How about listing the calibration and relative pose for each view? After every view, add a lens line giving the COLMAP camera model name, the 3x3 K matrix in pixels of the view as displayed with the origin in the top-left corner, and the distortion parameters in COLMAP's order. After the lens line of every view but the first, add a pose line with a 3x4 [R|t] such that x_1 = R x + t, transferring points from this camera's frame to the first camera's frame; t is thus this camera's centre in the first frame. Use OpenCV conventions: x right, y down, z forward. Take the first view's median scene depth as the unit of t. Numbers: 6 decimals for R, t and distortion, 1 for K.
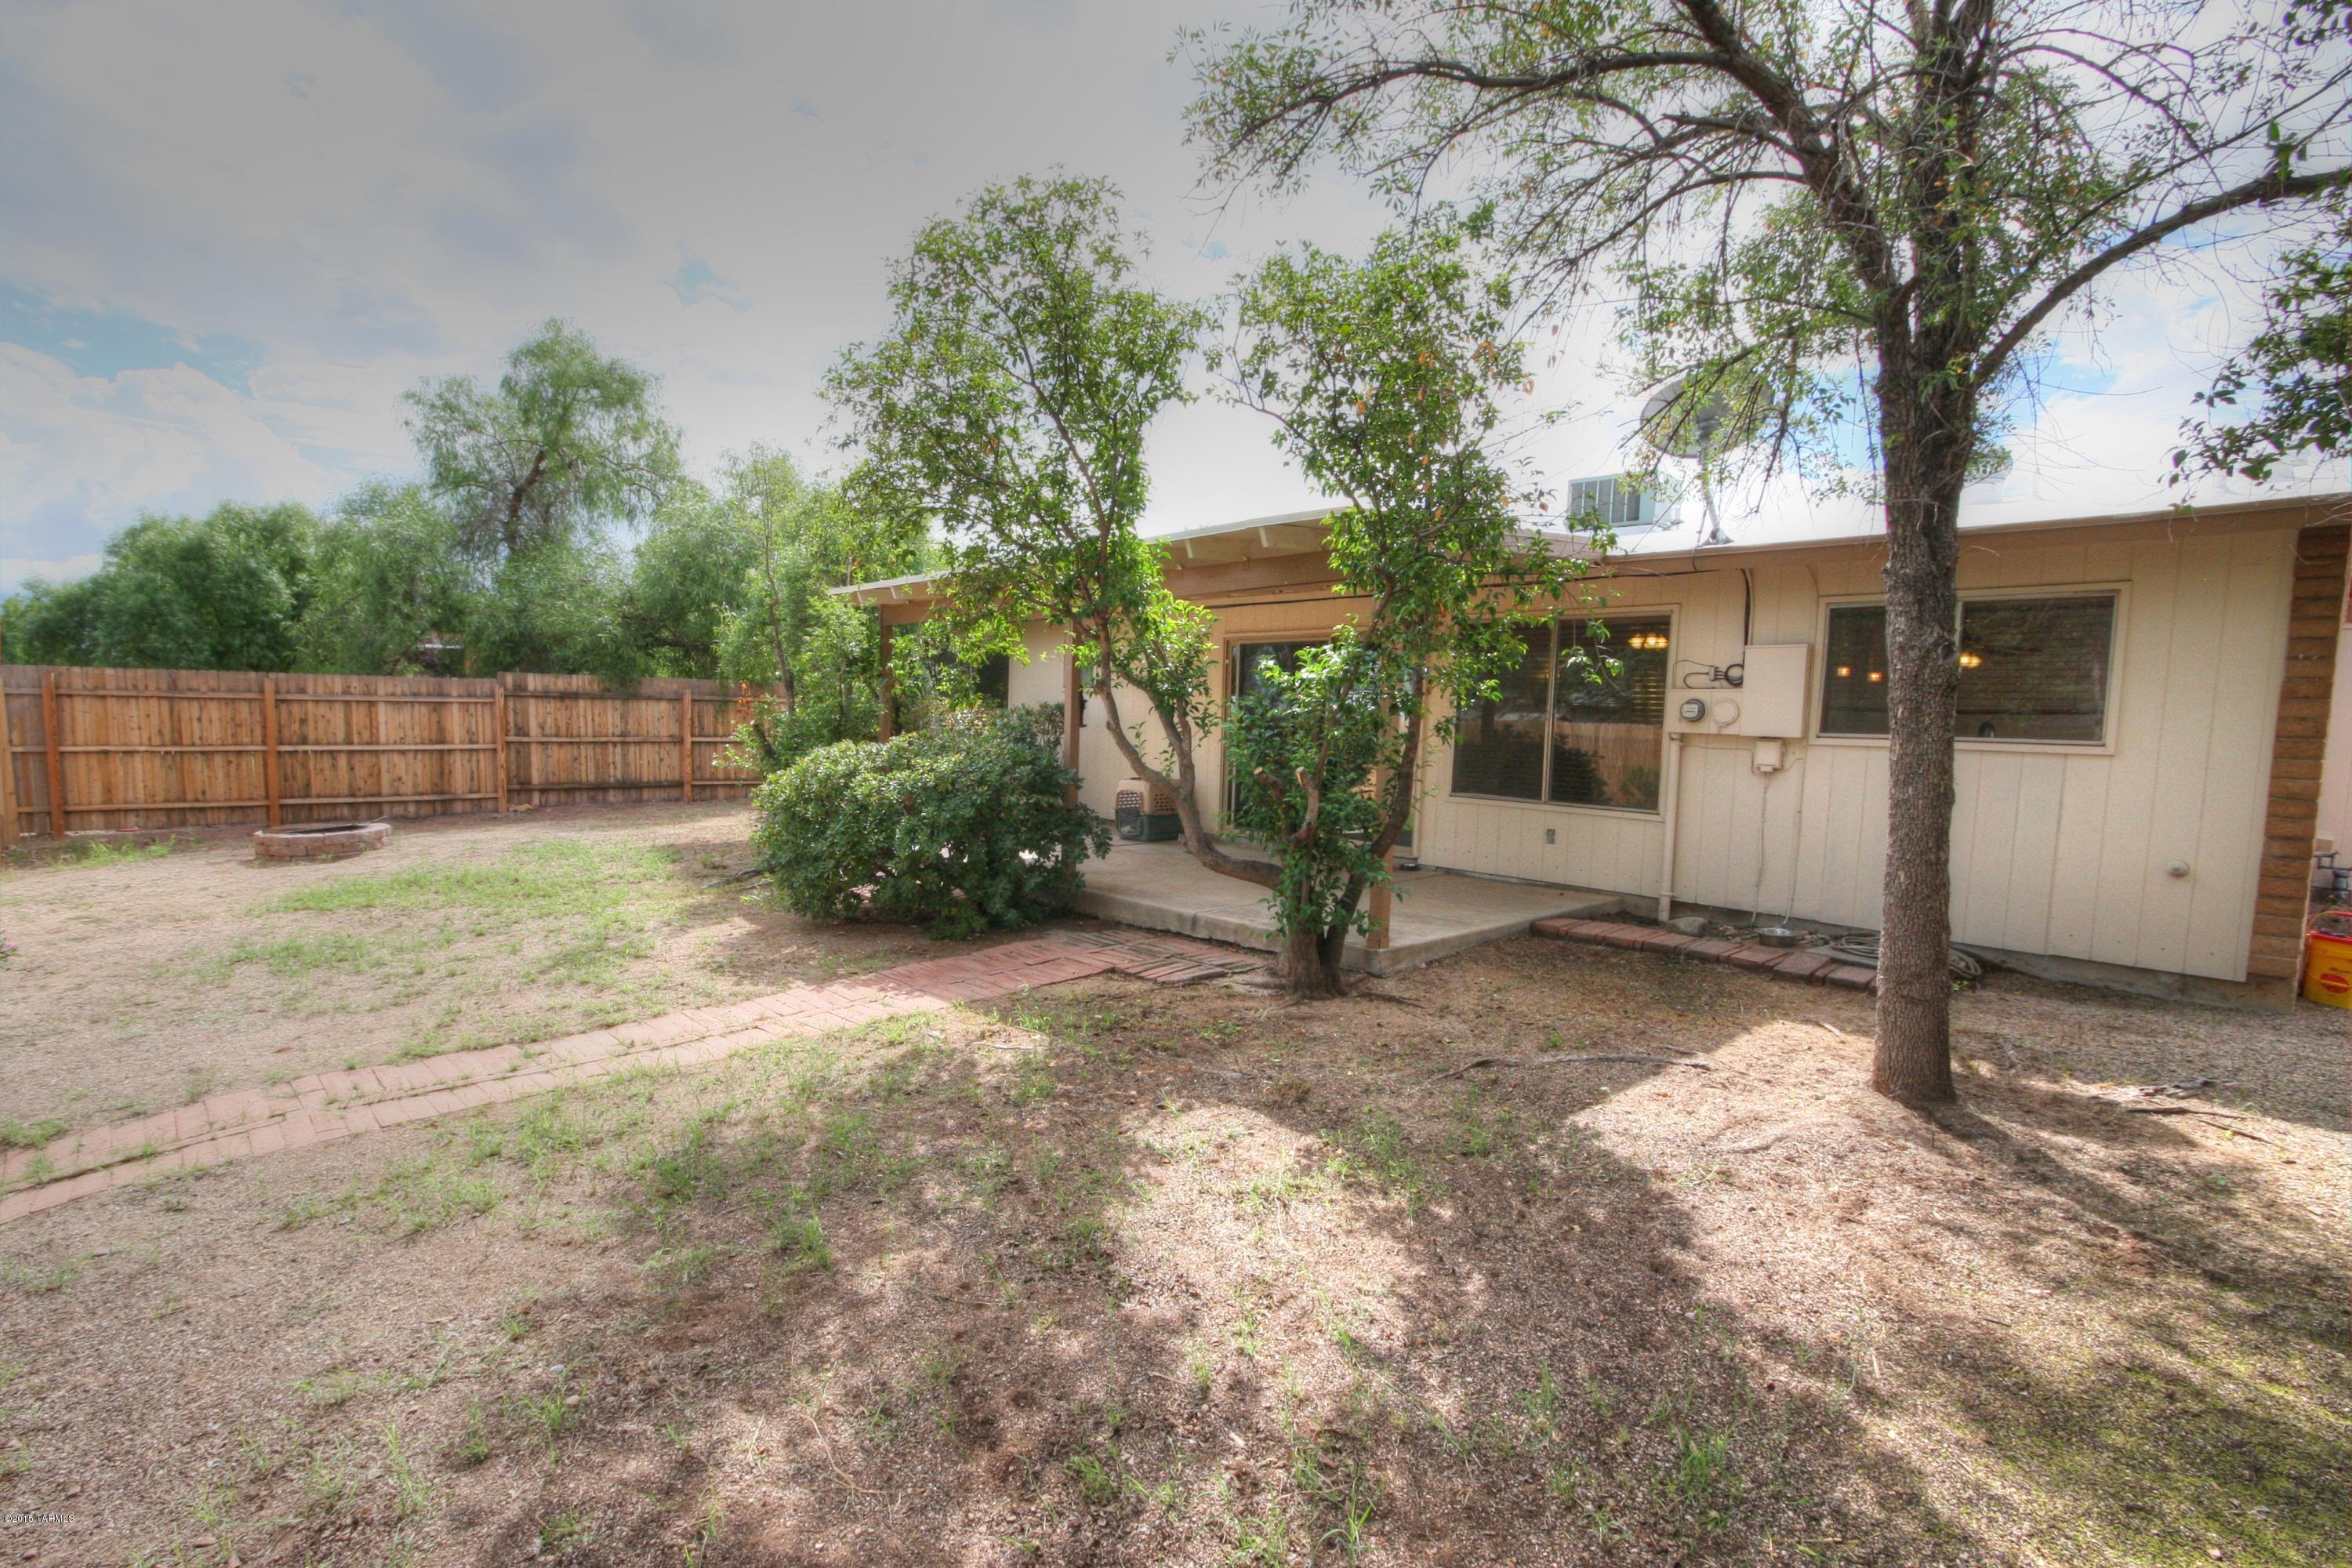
lens RADIAL K [[1095.7, 0, 1177.4], [0, 1095.7, 792.1], [0, 0, 1]] dist [-0.020538, 0.003555]
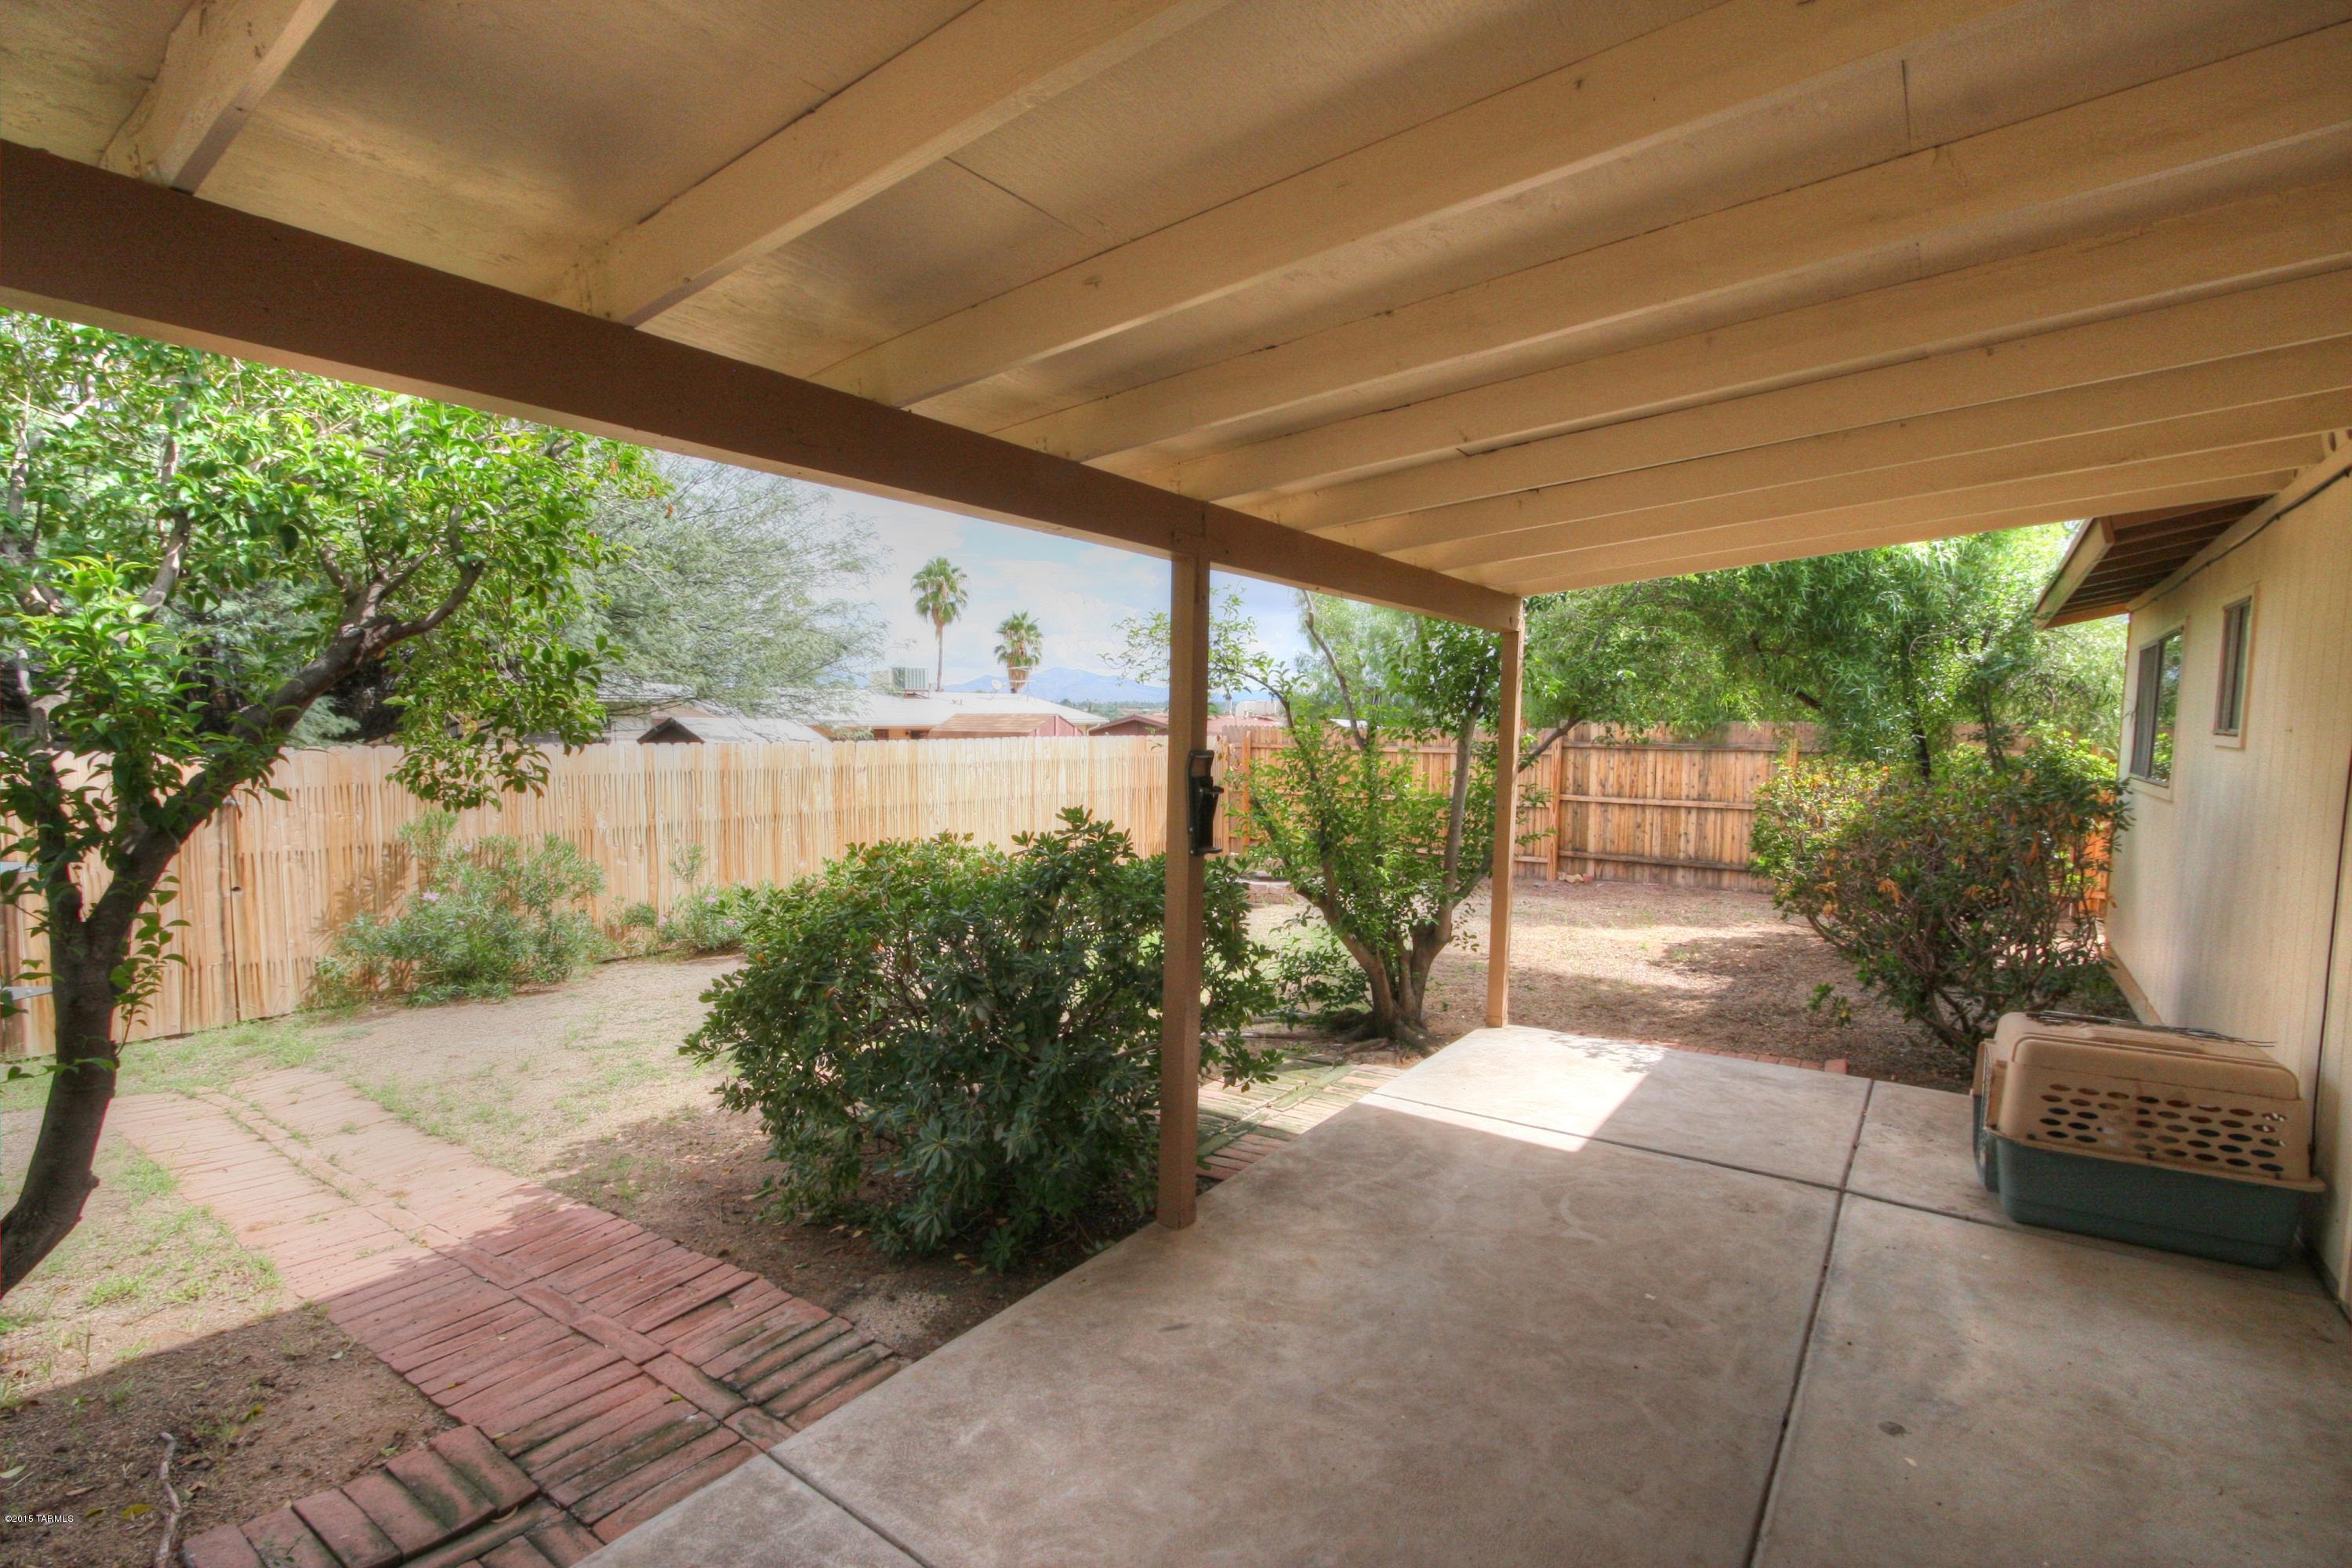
lens RADIAL K [[1095.7, 0, 1177.1], [0, 1095.7, 792.1], [0, 0, 1]] dist [-0.020538, 0.003555]
pose [[0.186436, 0.042490, -0.981548, 0.175167], [-0.076211, 0.996679, 0.028669, -0.052913], [0.979507, 0.069460, 0.189055, 0.519835]]
